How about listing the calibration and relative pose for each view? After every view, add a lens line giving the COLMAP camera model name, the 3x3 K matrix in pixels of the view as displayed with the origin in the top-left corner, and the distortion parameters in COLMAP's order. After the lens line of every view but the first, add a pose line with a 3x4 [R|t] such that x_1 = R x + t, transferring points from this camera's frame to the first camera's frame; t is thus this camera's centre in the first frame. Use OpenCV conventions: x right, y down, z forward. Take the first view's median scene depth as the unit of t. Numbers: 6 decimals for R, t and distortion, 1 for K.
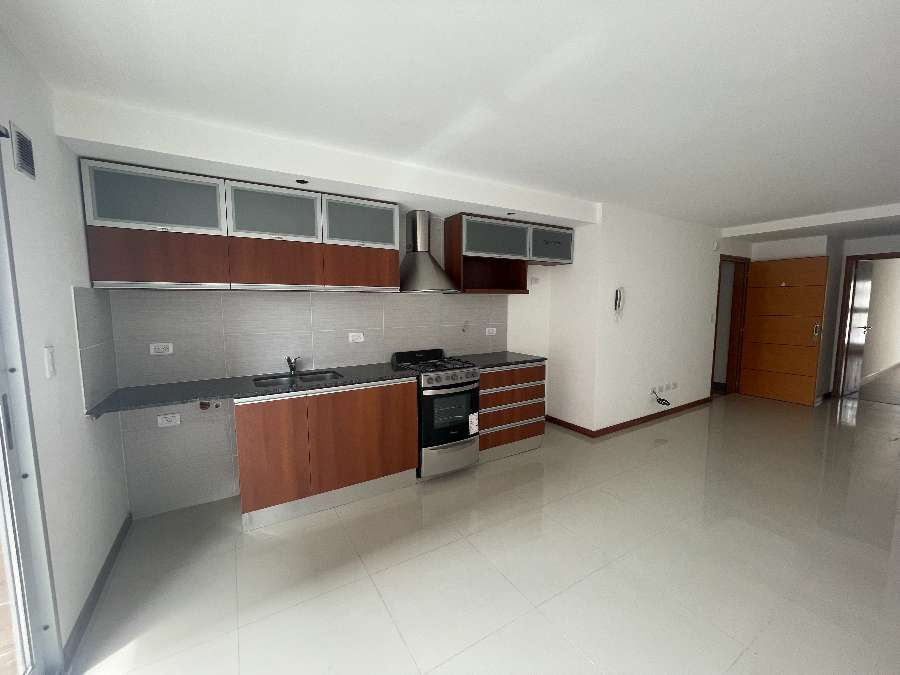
lens RADIAL K [[360.4, 0, 445.6], [0, 360.4, 339.1], [0, 0, 1]] dist [-0.003157, -0.001461]
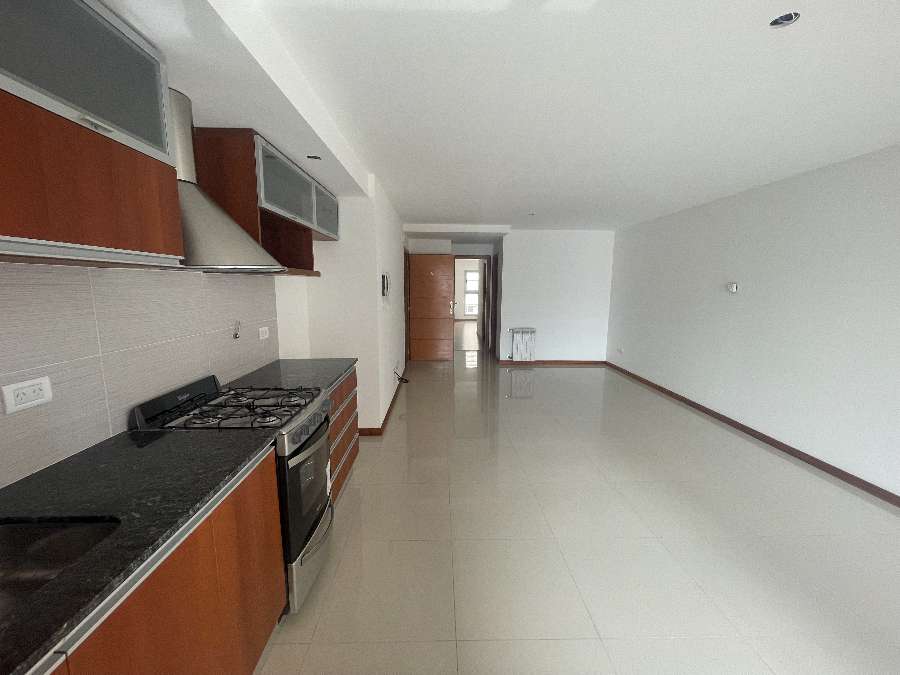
lens RADIAL K [[360.4, 0, 450.4], [0, 360.4, 335.0], [0, 0, 1]] dist [-0.003157, -0.001461]
pose [[0.485594, -0.113875, 0.866736, -0.289465], [0.079171, 0.993134, 0.086126, -0.049314], [-0.870592, 0.026798, 0.491275, 0.409089]]
